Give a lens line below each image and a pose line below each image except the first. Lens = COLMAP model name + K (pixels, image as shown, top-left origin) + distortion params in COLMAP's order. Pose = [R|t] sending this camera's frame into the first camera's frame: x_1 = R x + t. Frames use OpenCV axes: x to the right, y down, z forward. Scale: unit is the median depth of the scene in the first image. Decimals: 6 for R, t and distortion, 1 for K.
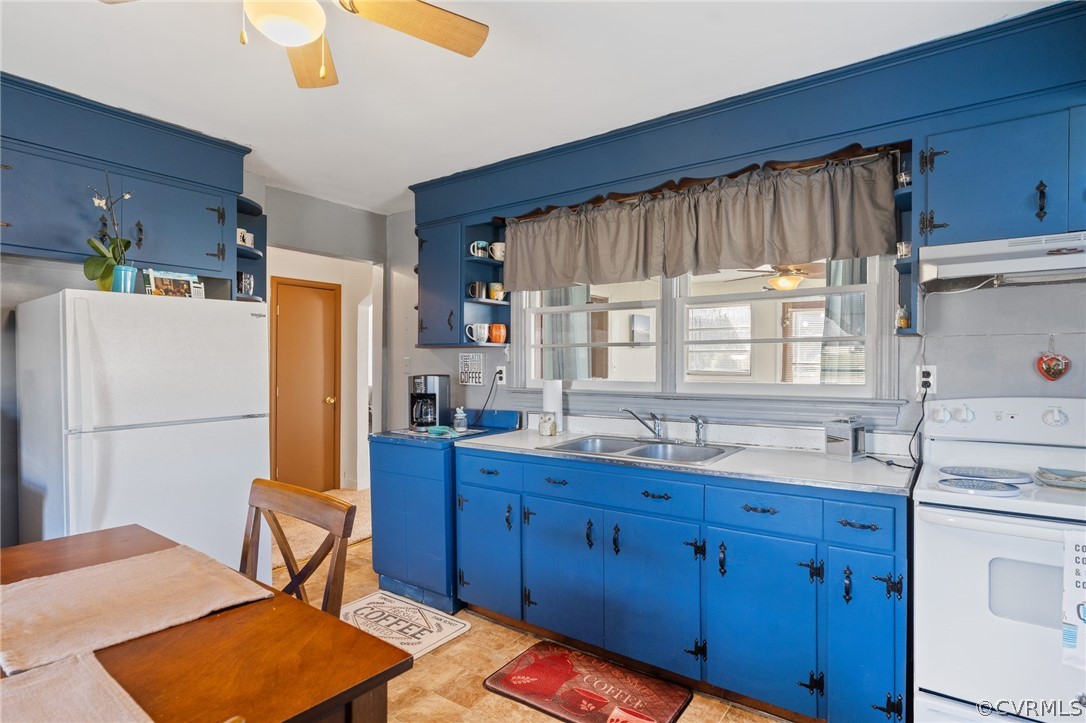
lens RADIAL K [[582.2, 0, 541.7], [0, 582.2, 364.7], [0, 0, 1]] dist [-0.004679, -0.000533]
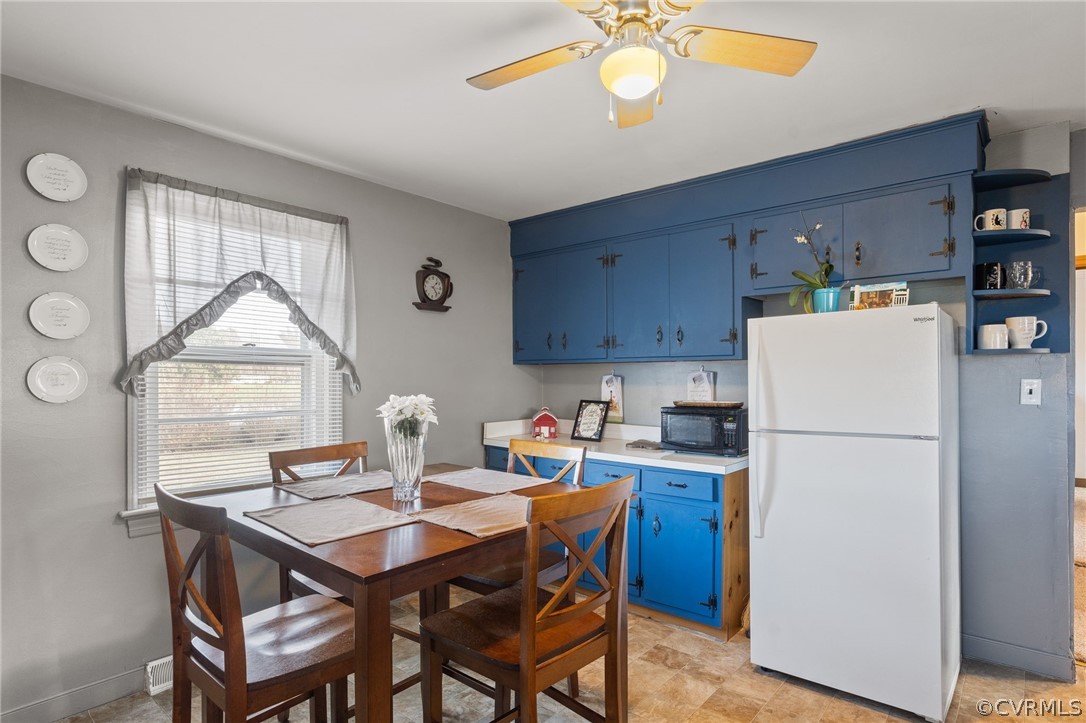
lens RADIAL K [[582.2, 0, 543.1], [0, 582.2, 368.0], [0, 0, 1]] dist [-0.004679, -0.000533]
pose [[-0.096585, -0.010161, -0.995273, 0.411797], [0.005727, 0.999926, -0.010764, -0.008136], [0.995308, -0.006740, -0.096520, 0.531915]]
